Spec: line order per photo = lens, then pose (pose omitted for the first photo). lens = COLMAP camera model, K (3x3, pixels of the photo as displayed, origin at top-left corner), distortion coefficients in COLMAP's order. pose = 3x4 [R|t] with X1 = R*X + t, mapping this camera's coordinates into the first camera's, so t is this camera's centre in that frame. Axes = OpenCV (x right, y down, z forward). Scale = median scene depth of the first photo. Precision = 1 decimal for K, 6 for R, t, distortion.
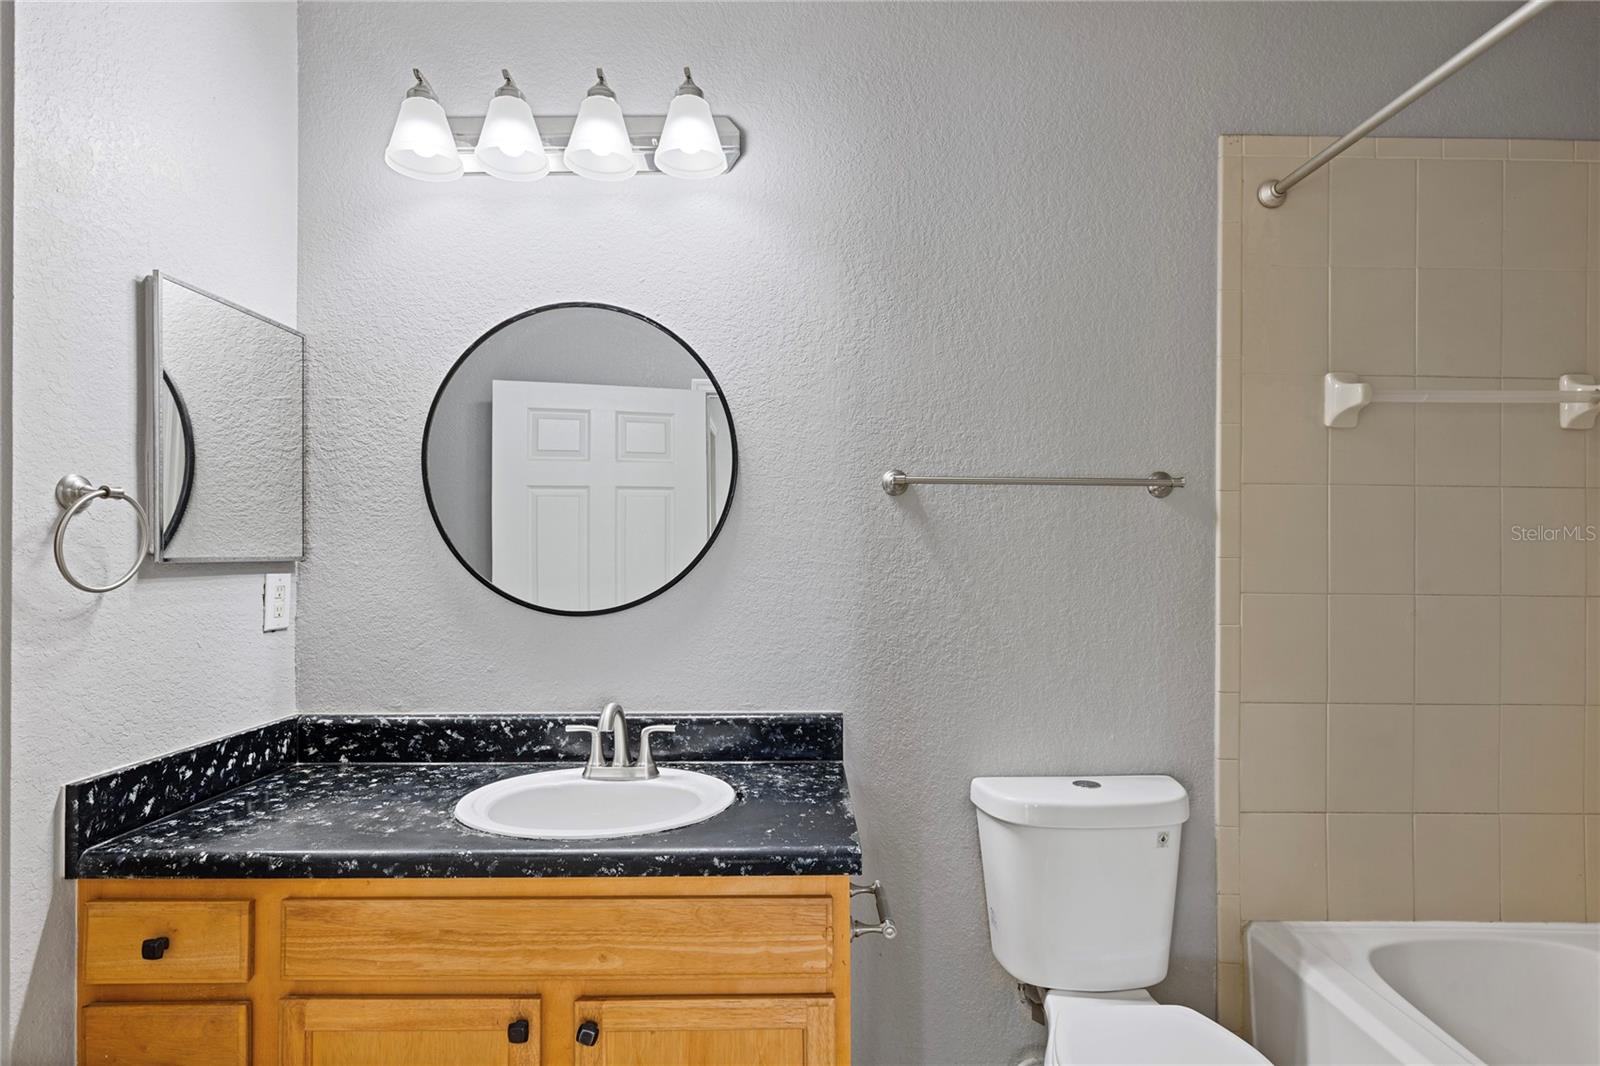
lens RADIAL K [[776.2, 0, 802.7], [0, 776.2, 547.6], [0, 0, 1]] dist [-0.000956, 0.001607]
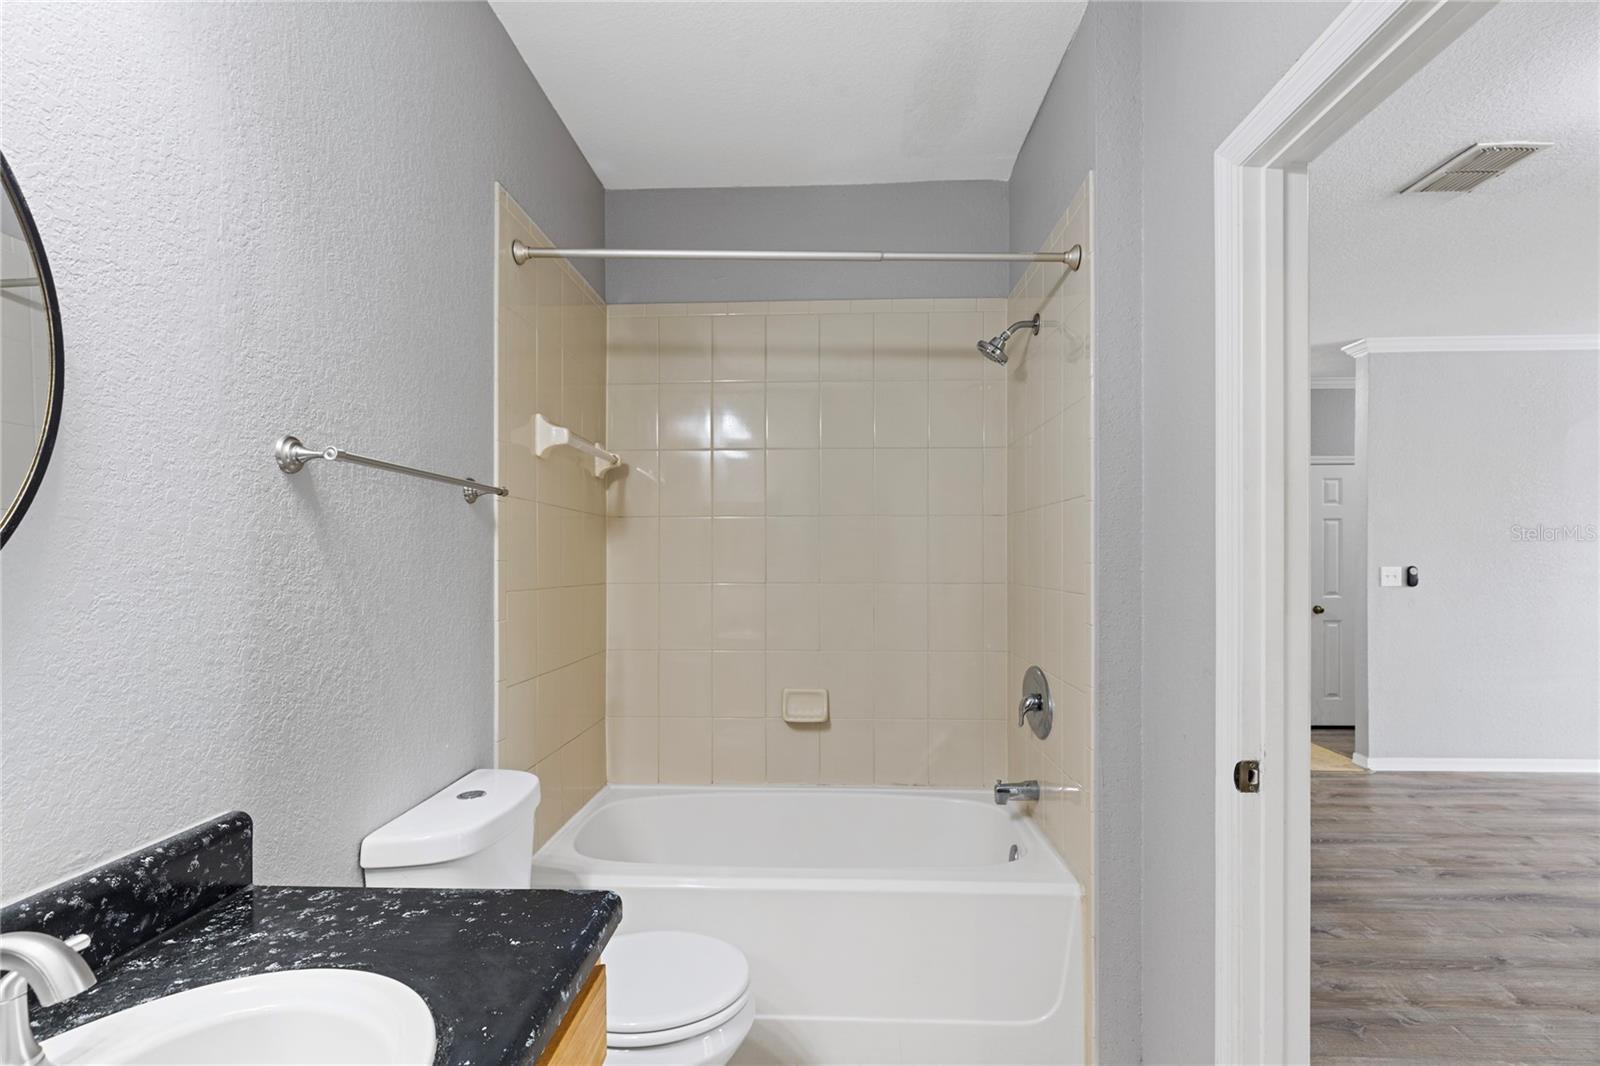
lens RADIAL K [[776.2, 0, 804.1], [0, 776.2, 551.4], [0, 0, 1]] dist [-0.000956, 0.001607]
pose [[0.048551, 0.008255, 0.998787, -0.551079], [-0.009143, 0.999928, -0.007820, 0.003583], [-0.998779, -0.008752, 0.048623, 0.509369]]
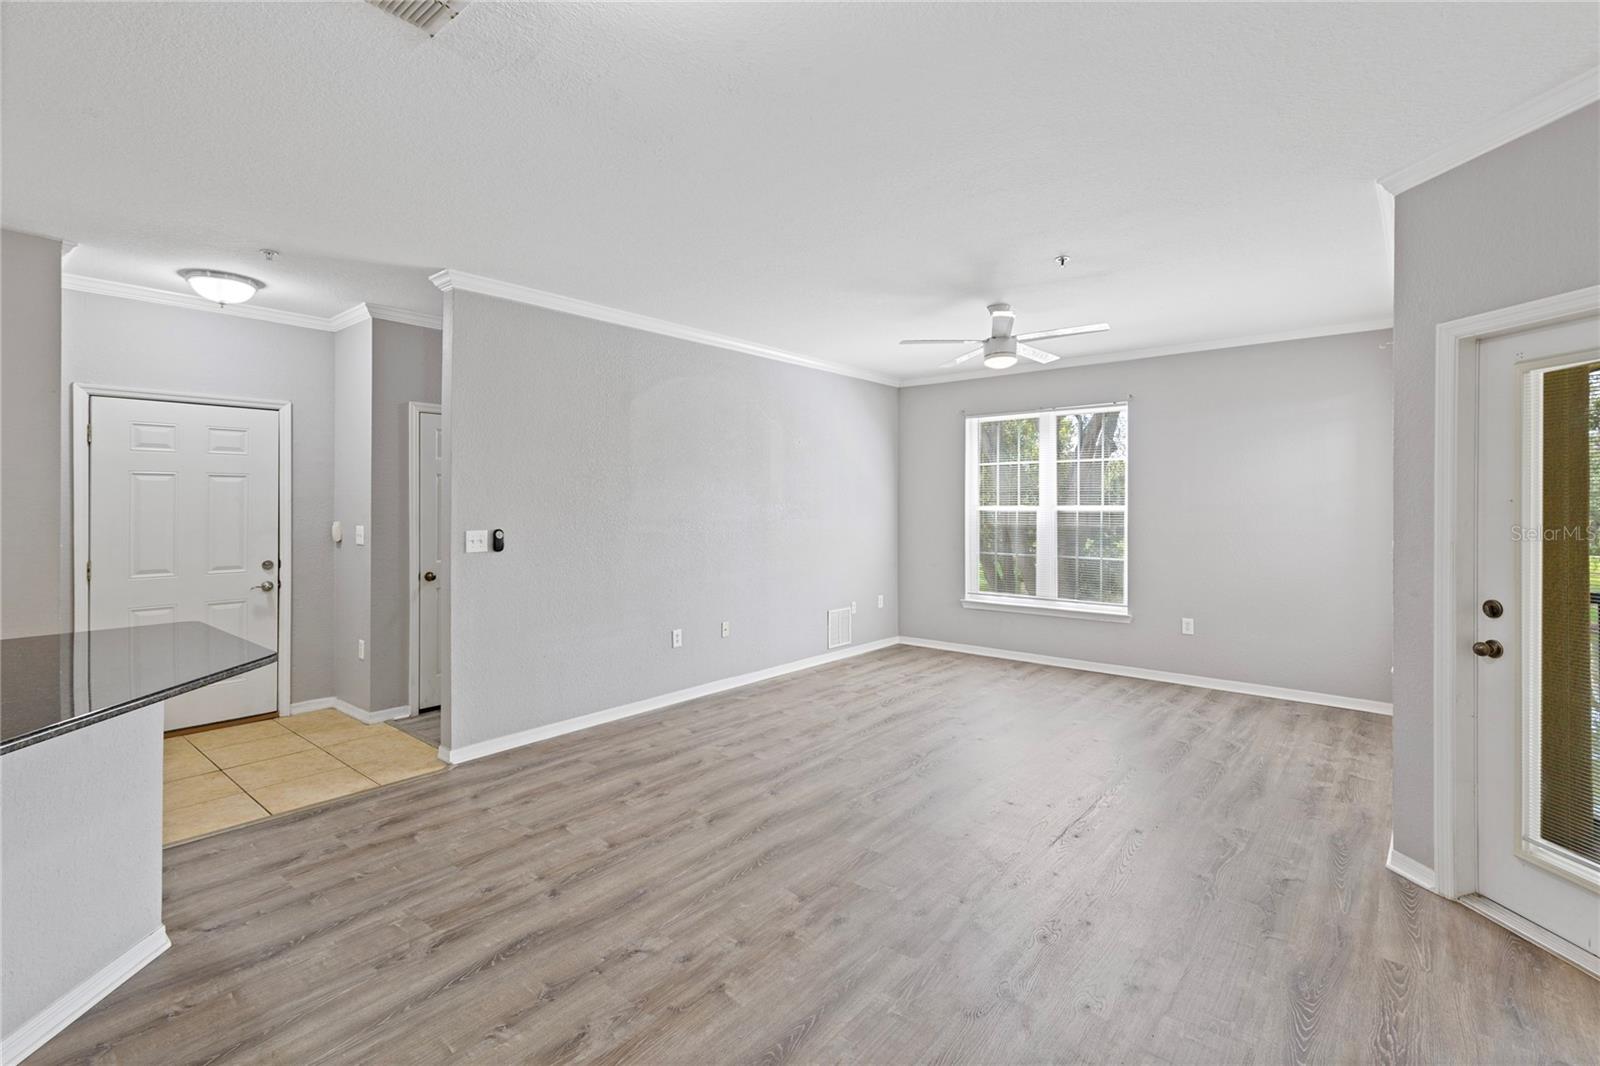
lens RADIAL K [[732.1, 0, 808.6], [0, 732.1, 500.4], [0, 0, 1]] dist [-0.003255, -0.001378]
pose [[-0.766003, 0.006051, 0.642808, -0.006015], [-0.001851, 0.999931, -0.011618, -0.054178], [-0.642834, -0.010089, -0.765939, -0.334043]]
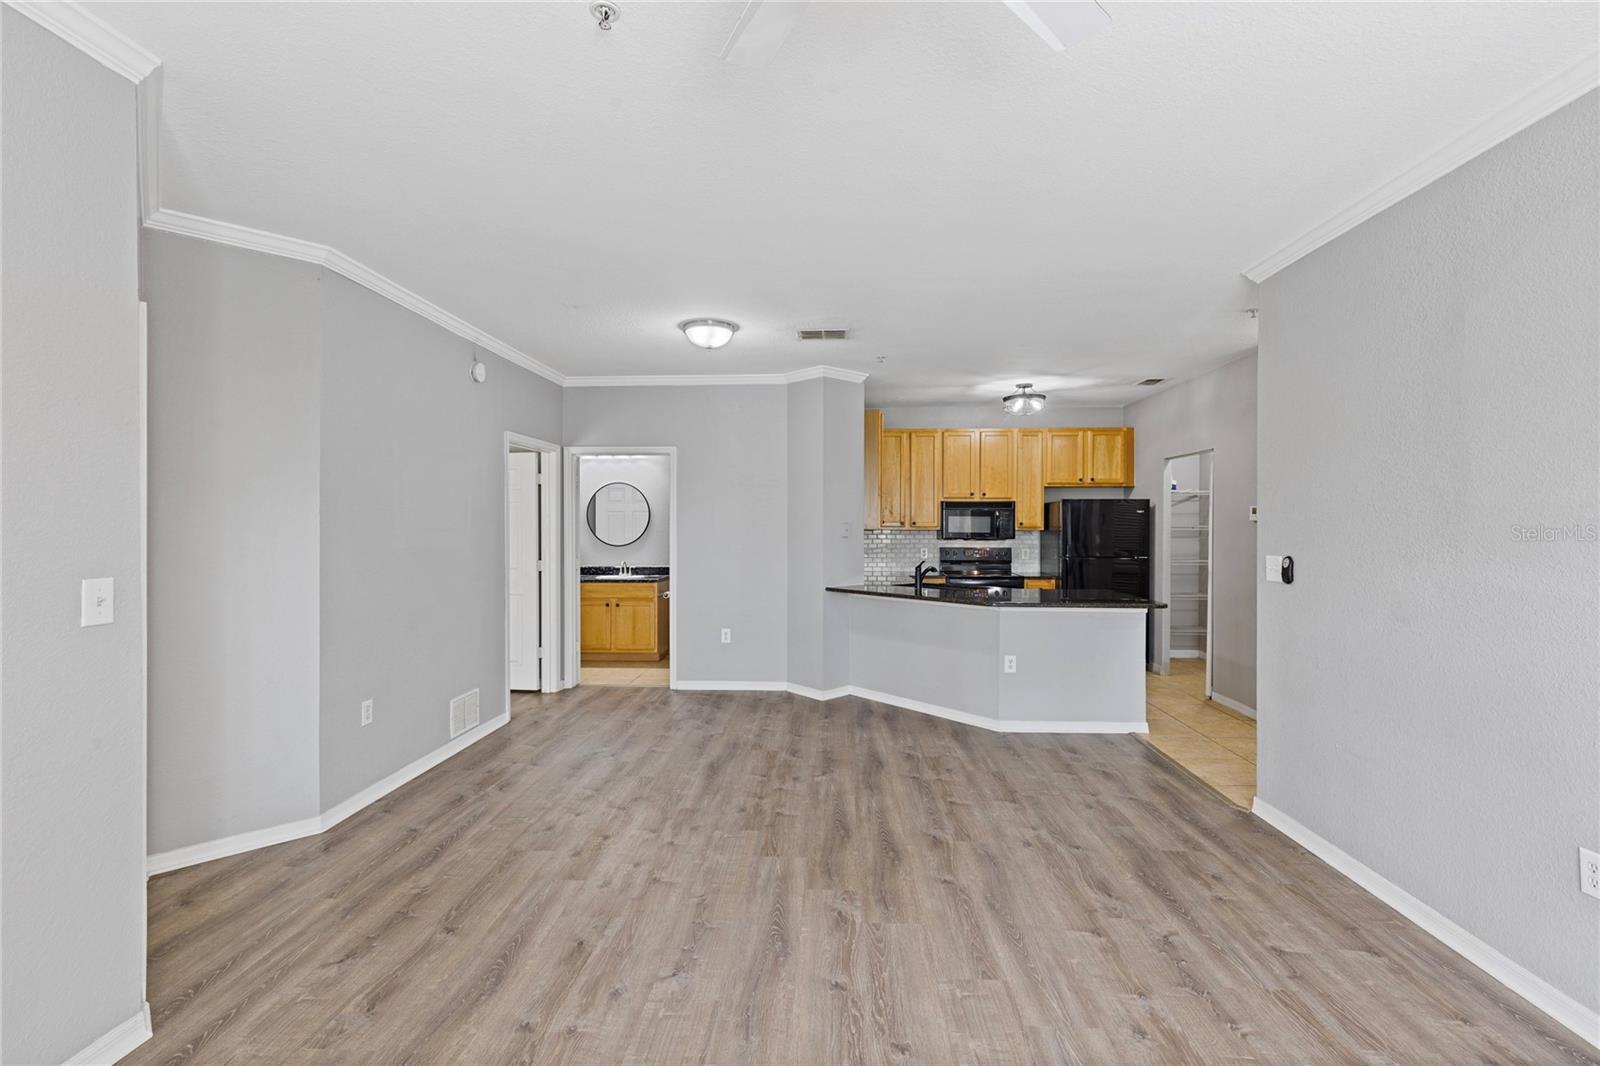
lens RADIAL K [[732.1, 0, 793.0], [0, 732.1, 524.9], [0, 0, 1]] dist [-0.003255, -0.001378]
pose [[0.996987, 0.002460, -0.077529, 1.171050], [-0.002040, 0.999983, 0.005500, -0.074887], [0.077541, -0.005325, 0.996975, -3.523408]]
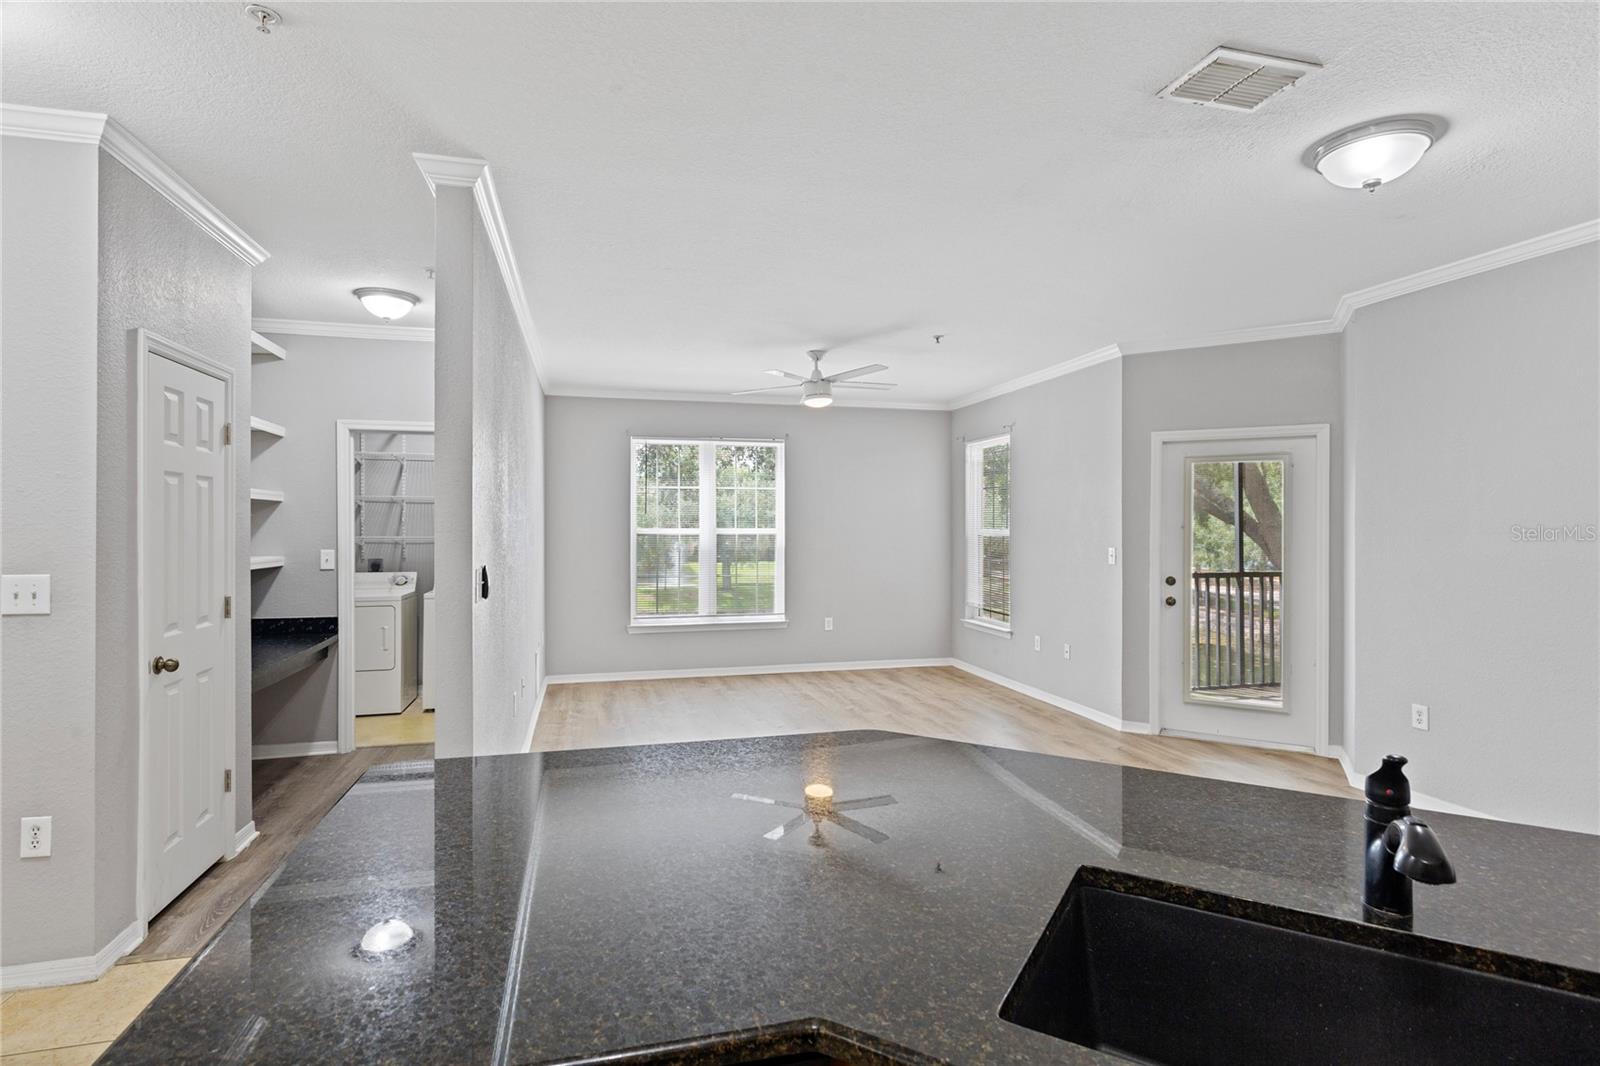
lens RADIAL K [[776.2, 0, 792.7], [0, 776.2, 520.8], [0, 0, 1]] dist [-0.000956, 0.001607]
pose [[-0.973882, -0.000321, -0.227054, 2.046195], [0.003094, 0.999887, -0.014685, -0.051084], [0.227033, -0.015004, -0.973771, 0.302044]]
